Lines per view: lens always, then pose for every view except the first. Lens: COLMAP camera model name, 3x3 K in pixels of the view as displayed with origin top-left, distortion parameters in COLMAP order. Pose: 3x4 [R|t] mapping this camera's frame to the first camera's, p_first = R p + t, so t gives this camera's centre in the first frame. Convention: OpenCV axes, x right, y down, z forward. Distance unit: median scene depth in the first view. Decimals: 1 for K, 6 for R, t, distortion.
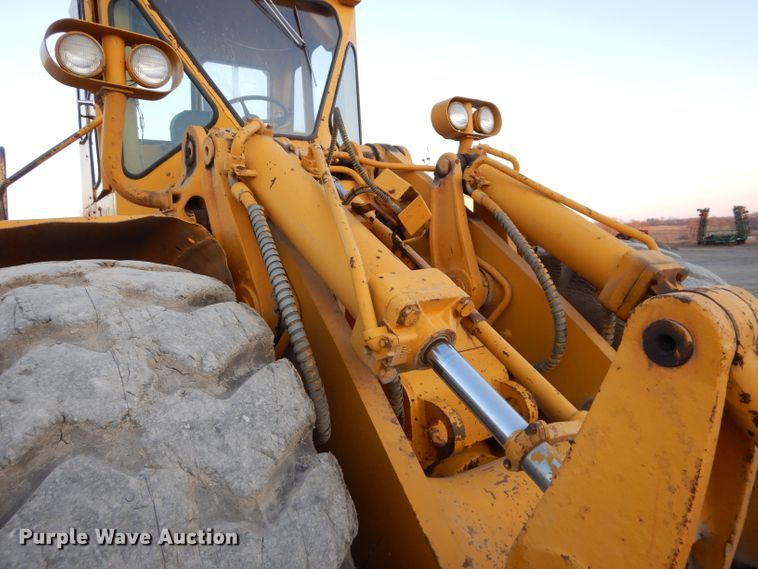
lens RADIAL K [[539.6, 0, 375.4], [0, 539.6, 280.5], [0, 0, 1]] dist [0.018563, -0.009694]
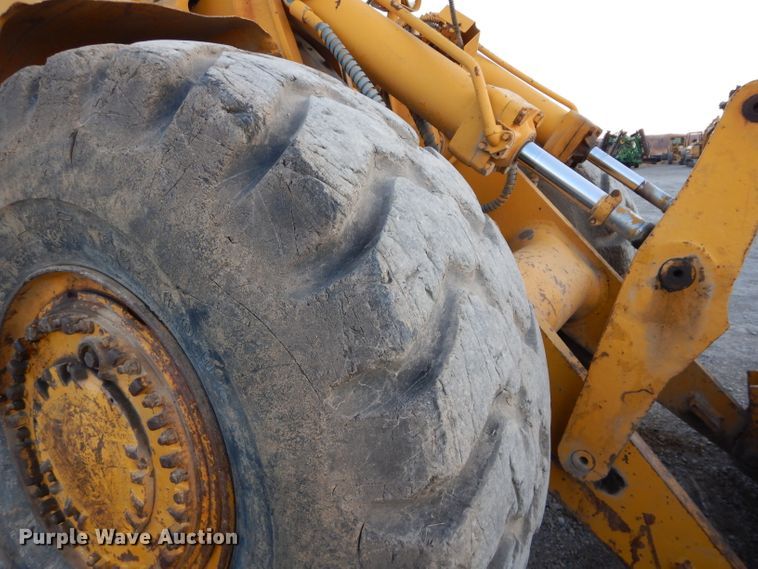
lens RADIAL K [[539.6, 0, 381.3], [0, 539.6, 280.7], [0, 0, 1]] dist [0.018563, -0.009694]
pose [[0.919941, -0.033385, 0.390633, -0.759792], [-0.030872, 0.987106, 0.157065, 0.257923], [-0.390840, -0.156550, 0.907048, -0.104023]]
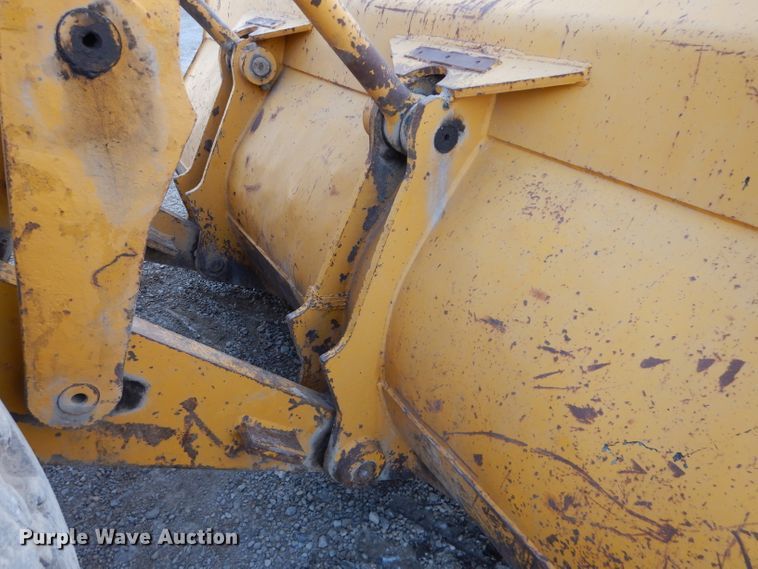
lens RADIAL K [[539.6, 0, 378.9], [0, 539.6, 280.9], [0, 0, 1]] dist [0.018563, -0.009694]
pose [[0.093081, -0.470000, 0.877745, -0.405147], [0.072704, 0.882427, 0.464798, 0.376736], [-0.993001, 0.020552, 0.116308, 0.276558]]
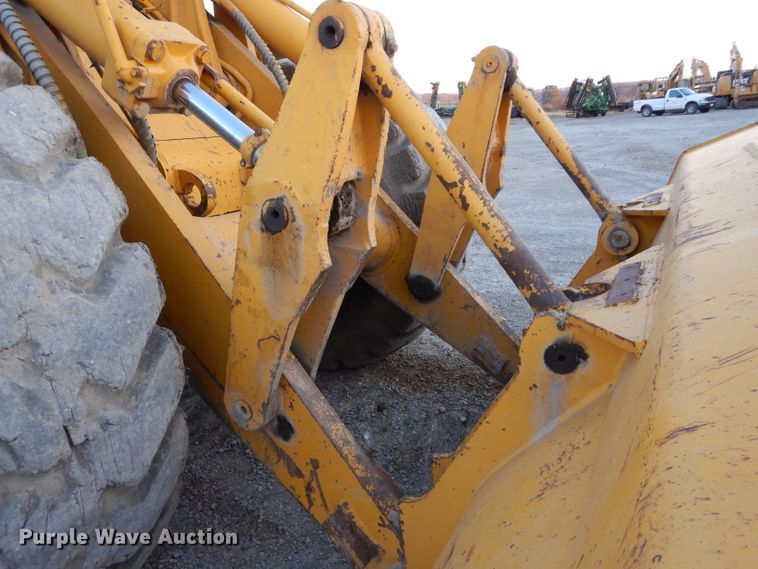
lens RADIAL K [[539.6, 0, 377.4], [0, 539.6, 280.5], [0, 0, 1]] dist [0.018563, -0.009694]
pose [[0.904041, -0.097366, 0.416209, -0.042958], [-0.002390, 0.972544, 0.232705, 0.278132], [-0.427439, -0.211369, 0.878987, -0.371597]]
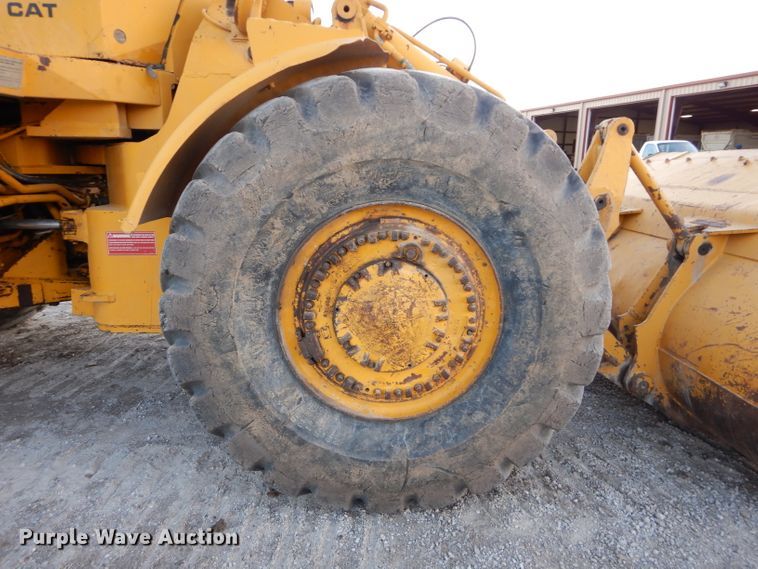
lens RADIAL K [[539.6, 0, 384.8], [0, 539.6, 279.2], [0, 0, 1]] dist [0.018563, -0.009694]
pose [[0.542739, -0.107789, 0.832956, -2.372746], [-0.016579, 0.990163, 0.138935, 0.420623], [-0.839738, -0.089215, 0.535613, 0.143304]]
